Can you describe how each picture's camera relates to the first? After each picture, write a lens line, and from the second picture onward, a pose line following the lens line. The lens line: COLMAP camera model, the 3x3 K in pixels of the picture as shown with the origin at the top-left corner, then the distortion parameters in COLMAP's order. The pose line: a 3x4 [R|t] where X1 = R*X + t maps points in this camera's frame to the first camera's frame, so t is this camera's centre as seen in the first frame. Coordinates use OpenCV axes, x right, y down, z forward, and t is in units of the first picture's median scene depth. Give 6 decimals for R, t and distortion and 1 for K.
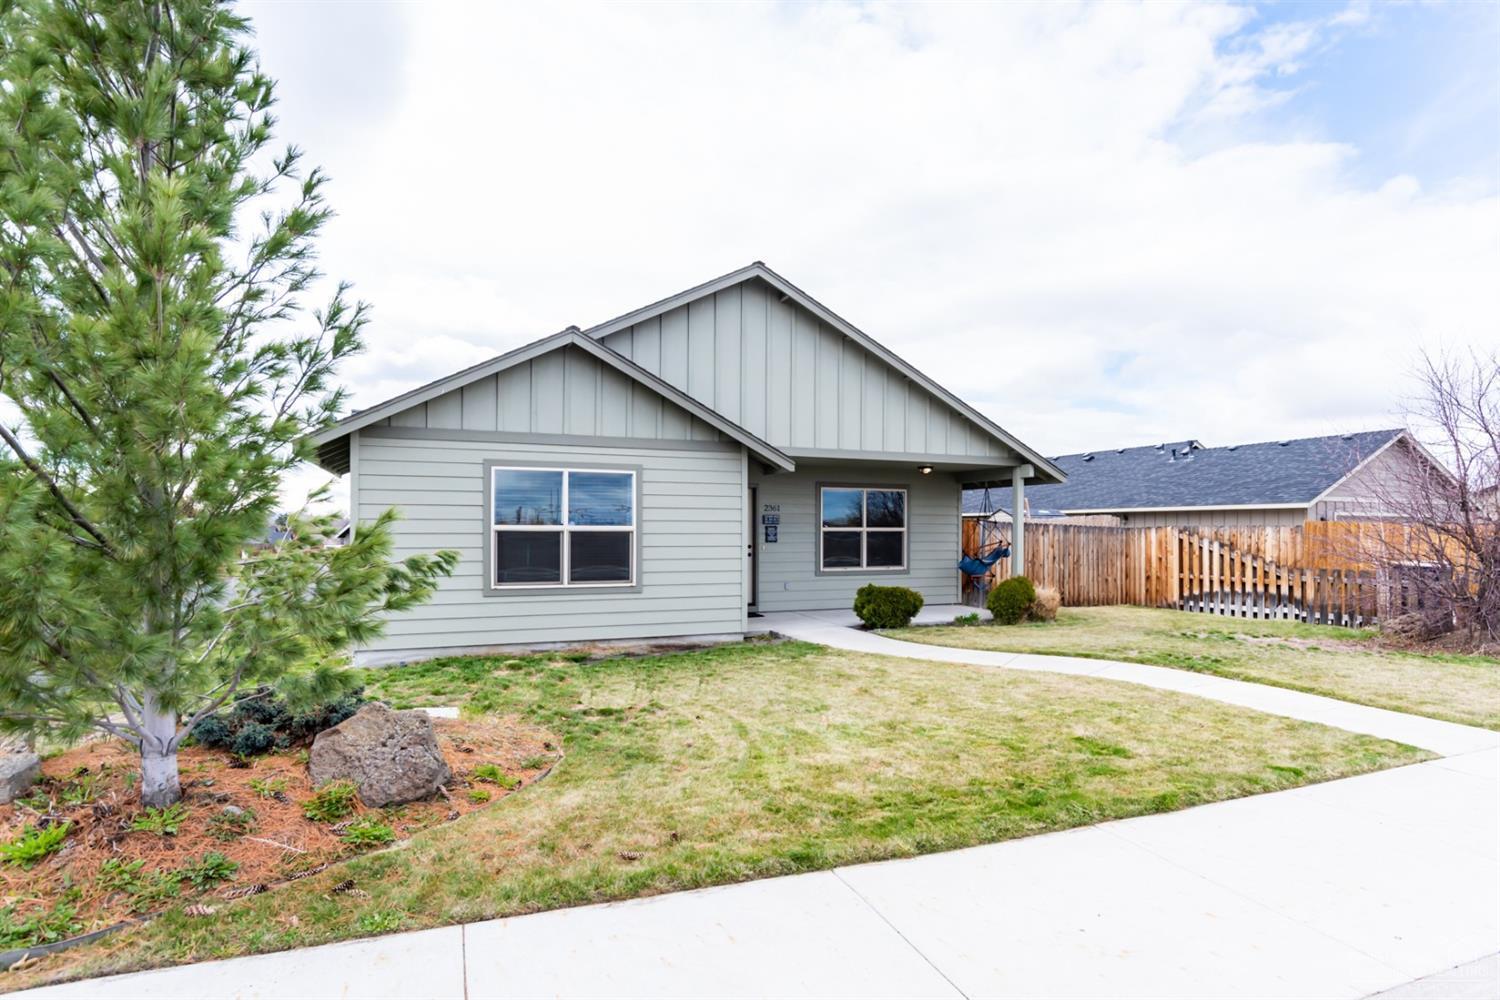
lens RADIAL K [[774.4, 0, 750.0], [0, 774.4, 500.0], [0, 0, 1]] dist [-0.022288, 0.000838]
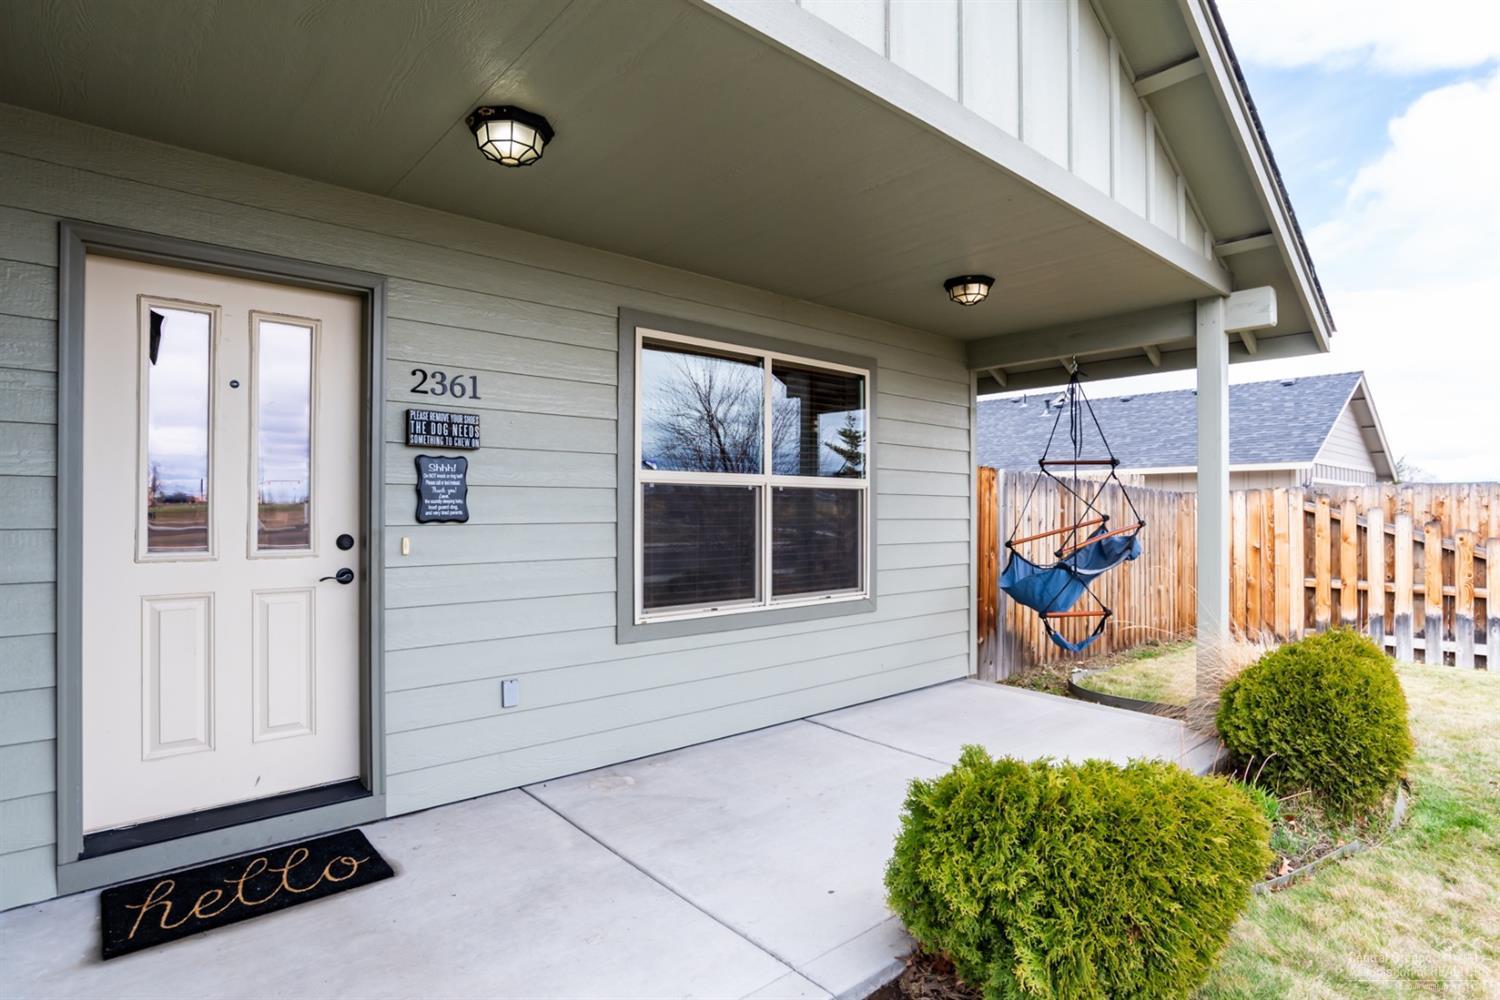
lens RADIAL K [[774.4, 0, 750.0], [0, 774.4, 500.0], [0, 0, 1]] dist [-0.022288, 0.000838]
pose [[0.947786, 0.002375, 0.318898, 0.038236], [-0.010423, 0.999669, 0.023533, 0.036946], [-0.318737, -0.025628, 0.947497, 0.673477]]
